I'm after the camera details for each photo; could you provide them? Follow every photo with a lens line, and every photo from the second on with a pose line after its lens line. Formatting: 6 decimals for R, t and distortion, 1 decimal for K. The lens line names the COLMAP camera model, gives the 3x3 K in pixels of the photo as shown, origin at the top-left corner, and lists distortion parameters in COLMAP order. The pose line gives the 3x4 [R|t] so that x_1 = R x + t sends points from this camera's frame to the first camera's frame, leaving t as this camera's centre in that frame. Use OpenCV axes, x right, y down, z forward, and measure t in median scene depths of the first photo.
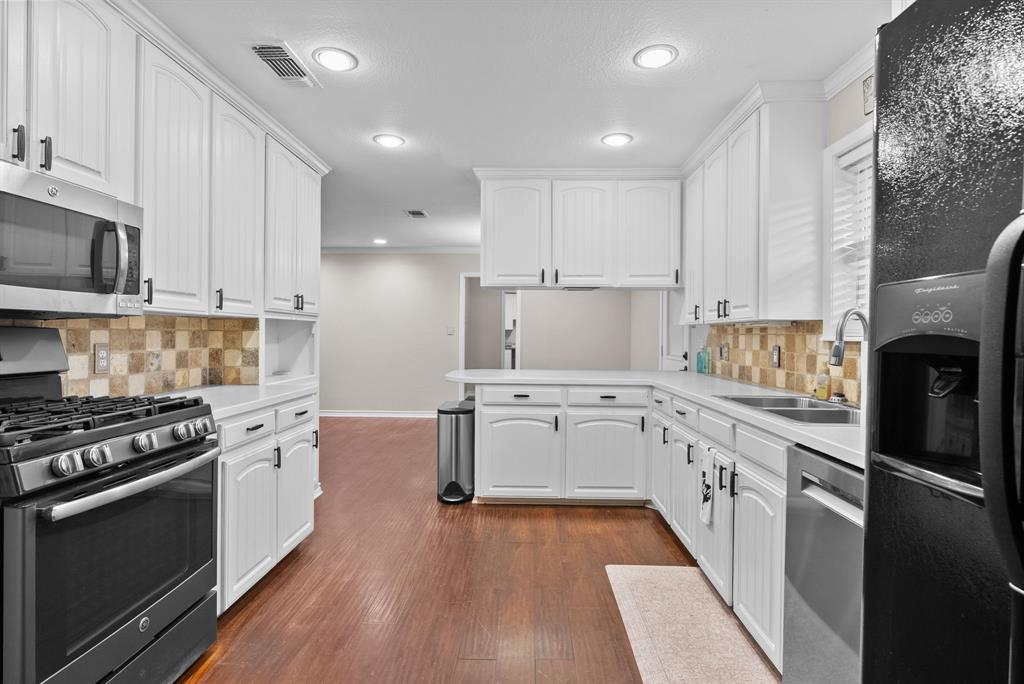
lens RADIAL K [[518.5, 0, 511.4], [0, 518.5, 340.6], [0, 0, 1]] dist [0.004890, -0.000647]
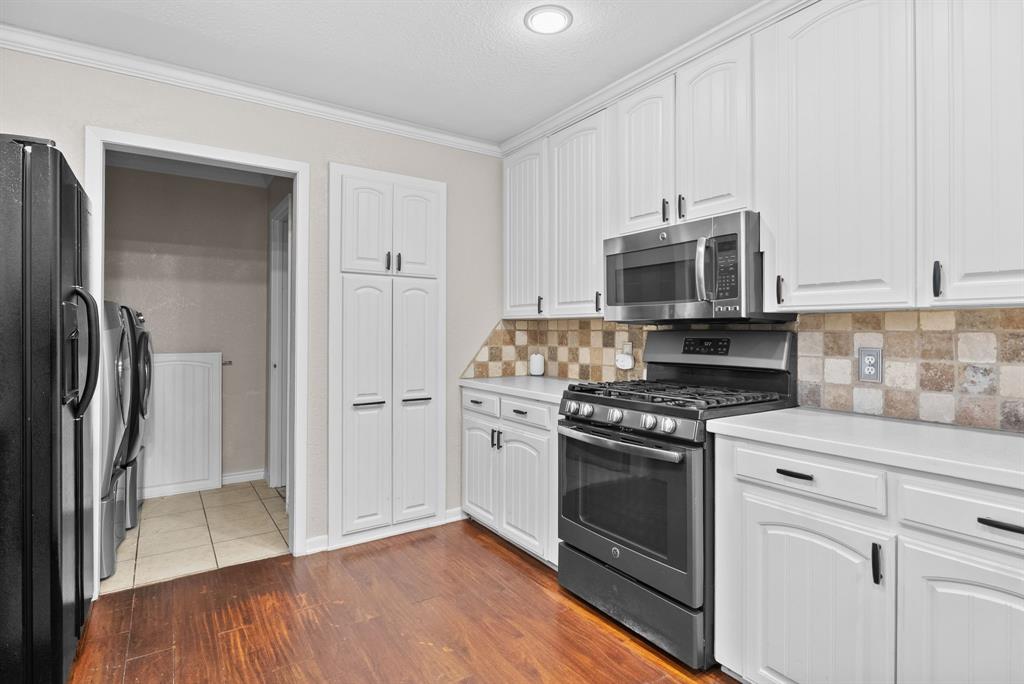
lens RADIAL K [[518.5, 0, 516.1], [0, 518.5, 327.4], [0, 0, 1]] dist [0.004890, -0.000647]
pose [[-0.812317, -0.010300, -0.583126, 0.193488], [-0.011027, 0.999937, -0.002302, -0.019304], [0.583112, 0.004560, -0.812379, 1.302655]]
